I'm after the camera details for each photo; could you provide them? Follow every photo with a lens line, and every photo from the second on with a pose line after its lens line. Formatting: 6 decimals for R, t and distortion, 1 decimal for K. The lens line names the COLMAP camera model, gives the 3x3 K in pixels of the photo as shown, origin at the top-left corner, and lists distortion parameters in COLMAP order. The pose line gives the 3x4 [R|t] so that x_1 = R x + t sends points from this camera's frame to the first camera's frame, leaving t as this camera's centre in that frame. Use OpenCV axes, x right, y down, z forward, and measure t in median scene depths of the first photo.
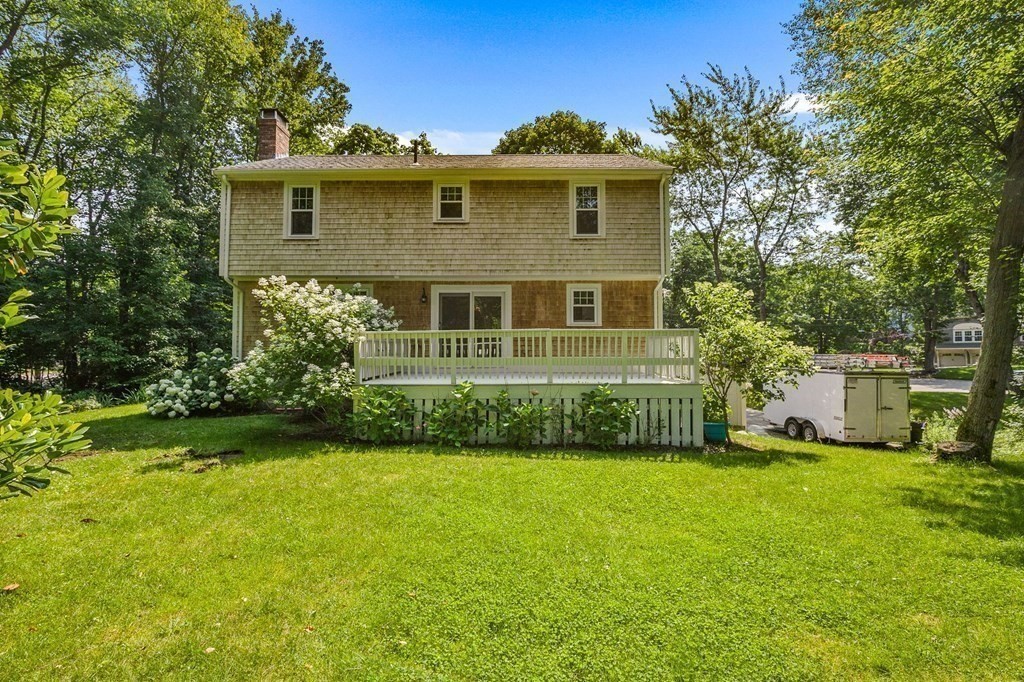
lens RADIAL K [[481.6, 0, 503.7], [0, 481.6, 346.0], [0, 0, 1]] dist [-0.014592, 0.003625]
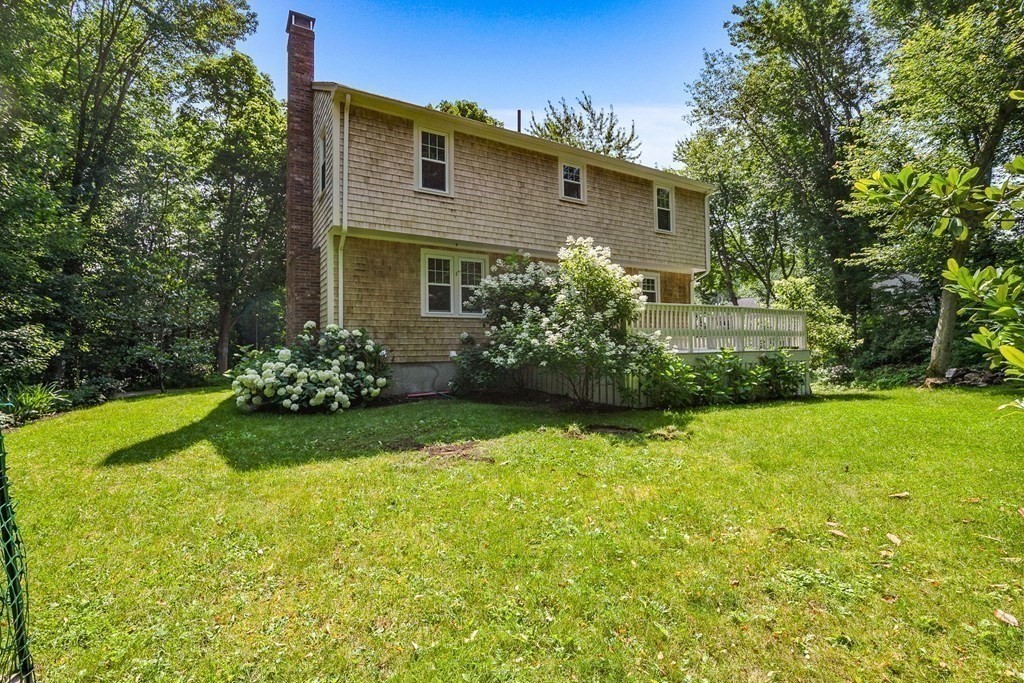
lens RADIAL K [[481.6, 0, 517.6], [0, 481.6, 344.0], [0, 0, 1]] dist [-0.014592, 0.003625]
pose [[0.850264, -0.002363, 0.526352, -0.743179], [-0.000248, 0.999988, 0.004891, 0.038039], [-0.526357, -0.004290, 0.850253, 0.197589]]
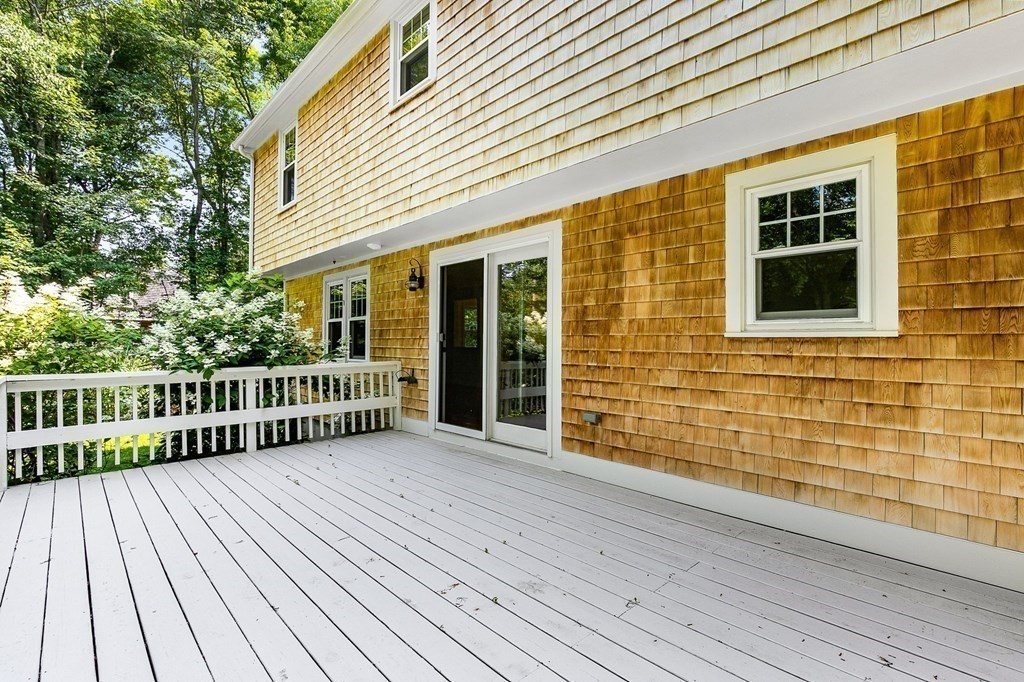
lens RADIAL K [[481.6, 0, 500.8], [0, 481.6, 337.5], [0, 0, 1]] dist [-0.014592, 0.003625]
pose [[0.677548, -0.009345, -0.735419, 0.250672], [0.006109, 0.999956, -0.007078, -0.042090], [0.735453, 0.000303, 0.677576, 0.771476]]
